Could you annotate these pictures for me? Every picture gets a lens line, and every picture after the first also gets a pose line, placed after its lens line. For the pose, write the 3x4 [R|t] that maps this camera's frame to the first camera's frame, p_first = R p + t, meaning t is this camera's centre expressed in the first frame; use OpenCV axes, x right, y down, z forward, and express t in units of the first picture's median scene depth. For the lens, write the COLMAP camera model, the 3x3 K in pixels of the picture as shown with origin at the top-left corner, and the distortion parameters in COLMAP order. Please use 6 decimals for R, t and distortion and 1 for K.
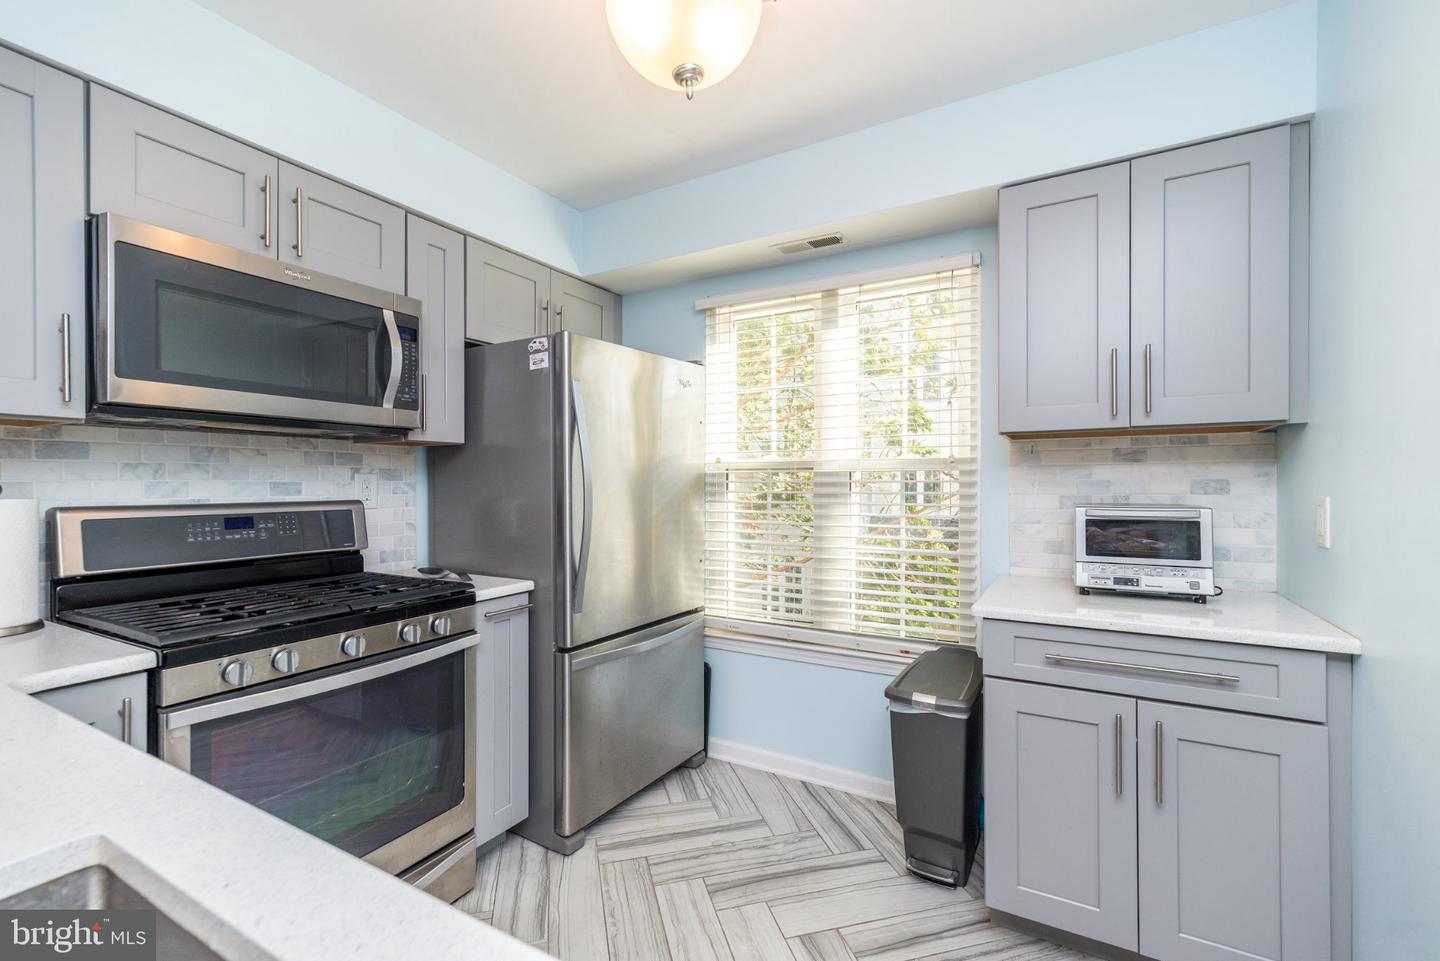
lens RADIAL K [[635.9, 0, 721.9], [0, 635.9, 478.7], [0, 0, 1]] dist [0.024537, -0.001424]
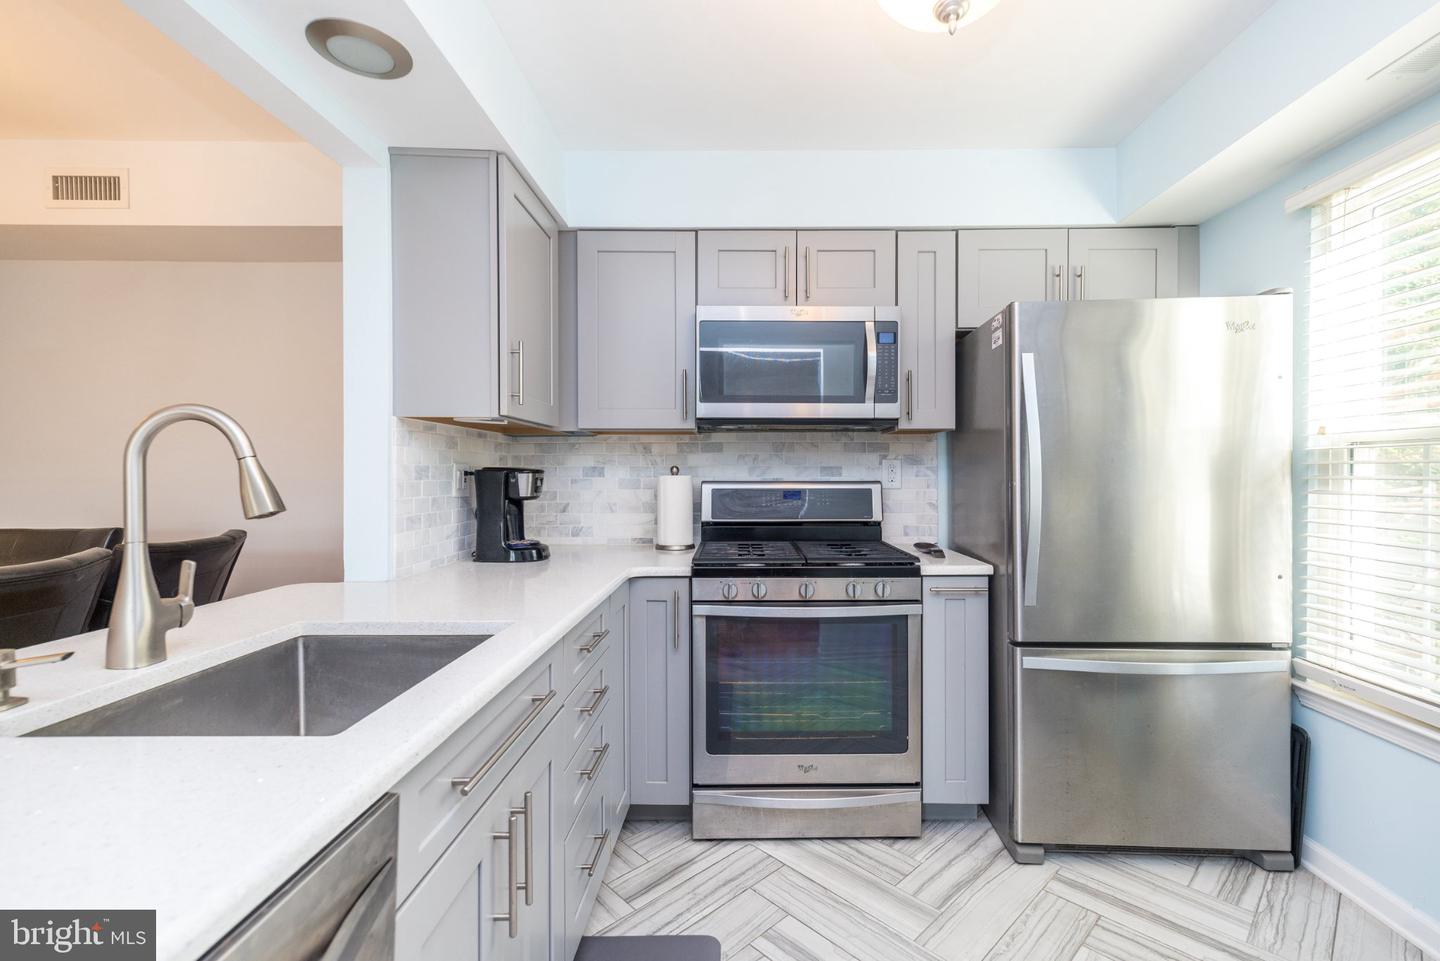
lens RADIAL K [[635.9, 0, 734.6], [0, 635.9, 473.6], [0, 0, 1]] dist [0.024537, -0.001424]
pose [[0.497076, 0.000448, -0.867707, 0.381514], [0.005408, 0.999979, 0.003614, 0.014819], [0.867690, -0.006489, 0.497063, 0.183964]]
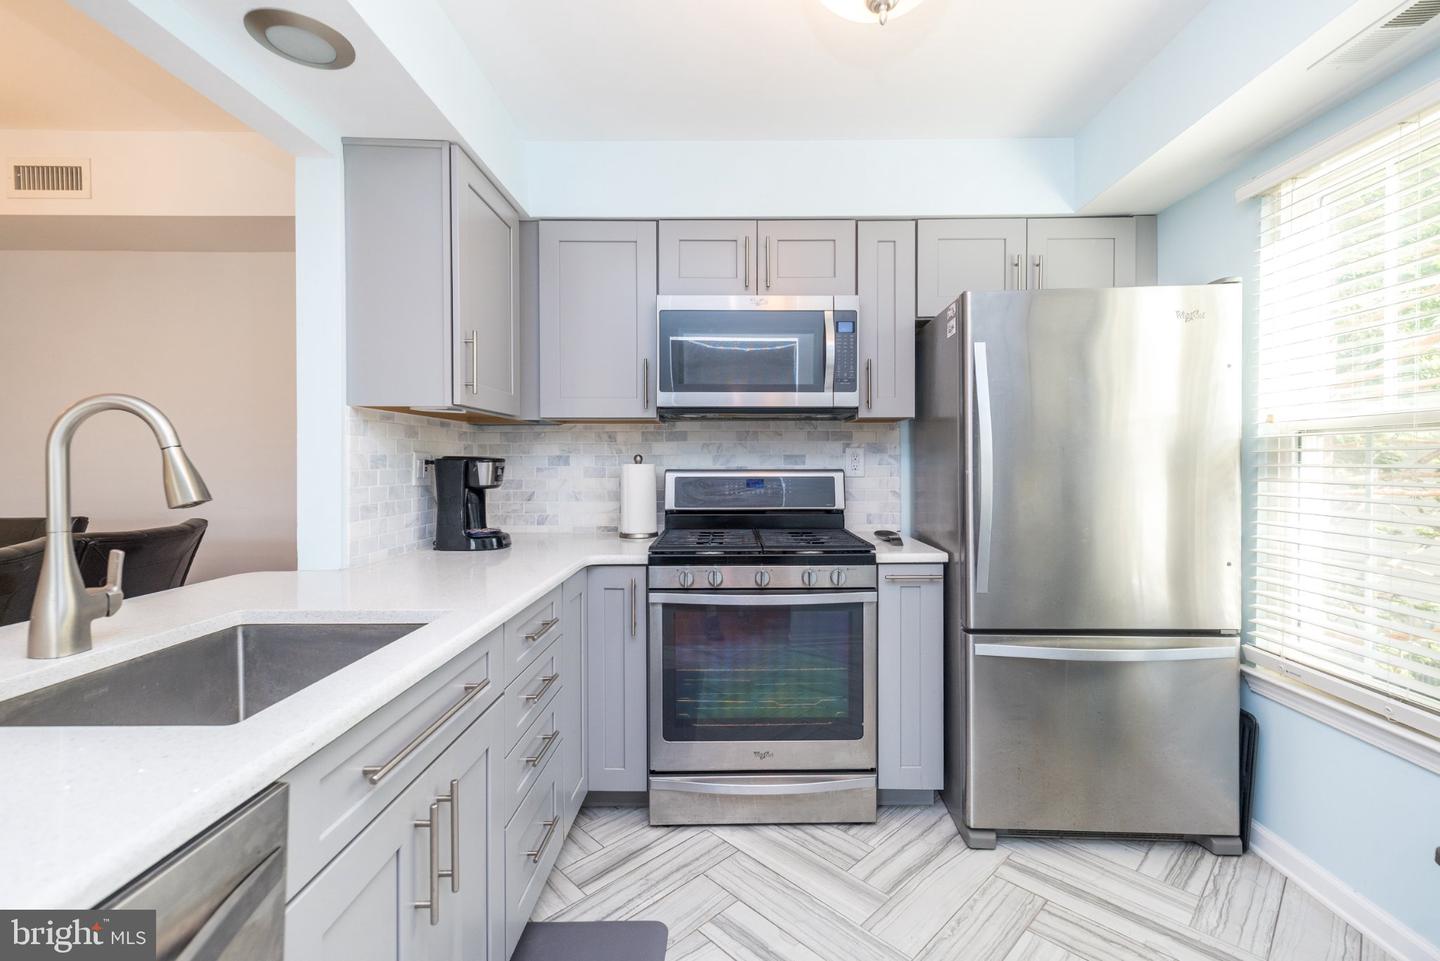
lens RADIAL K [[635.9, 0, 724.3], [0, 635.9, 463.6], [0, 0, 1]] dist [0.024537, -0.001424]
pose [[0.497154, 0.002407, -0.867659, 0.412091], [0.007063, 0.999952, 0.006821, 0.014043], [0.867634, -0.009520, 0.497113, 0.229542]]
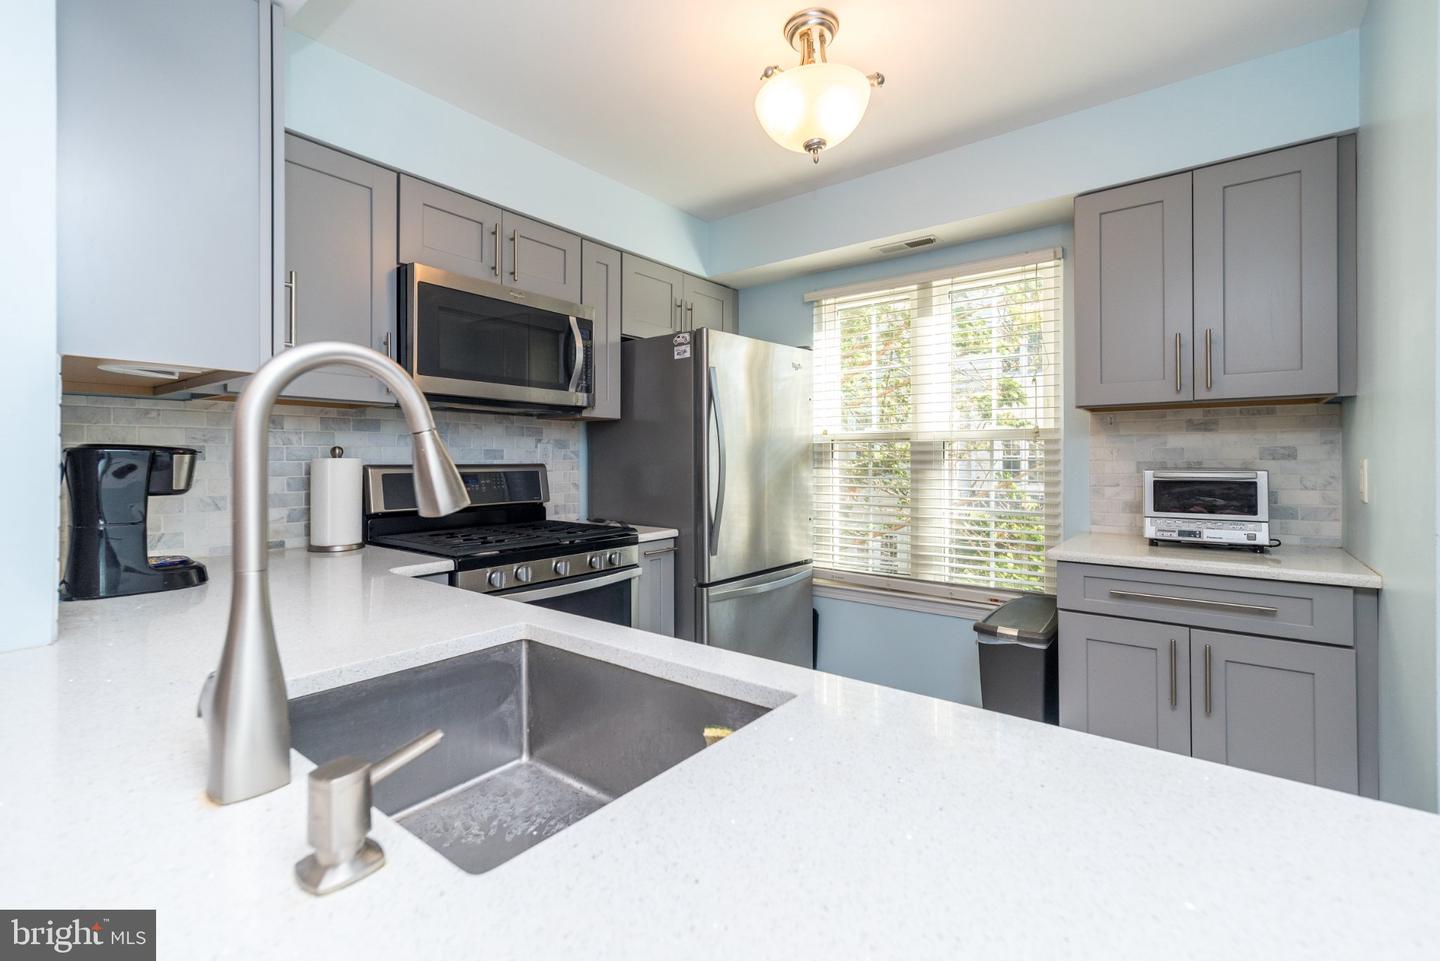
lens RADIAL K [[635.9, 0, 726.8], [0, 635.9, 445.3], [0, 0, 1]] dist [0.024537, -0.001424]
pose [[0.990672, -0.000668, -0.136268, -0.034203], [-0.001115, 0.999915, -0.013009, 0.014350], [0.136265, 0.013039, 0.990587, -0.229424]]
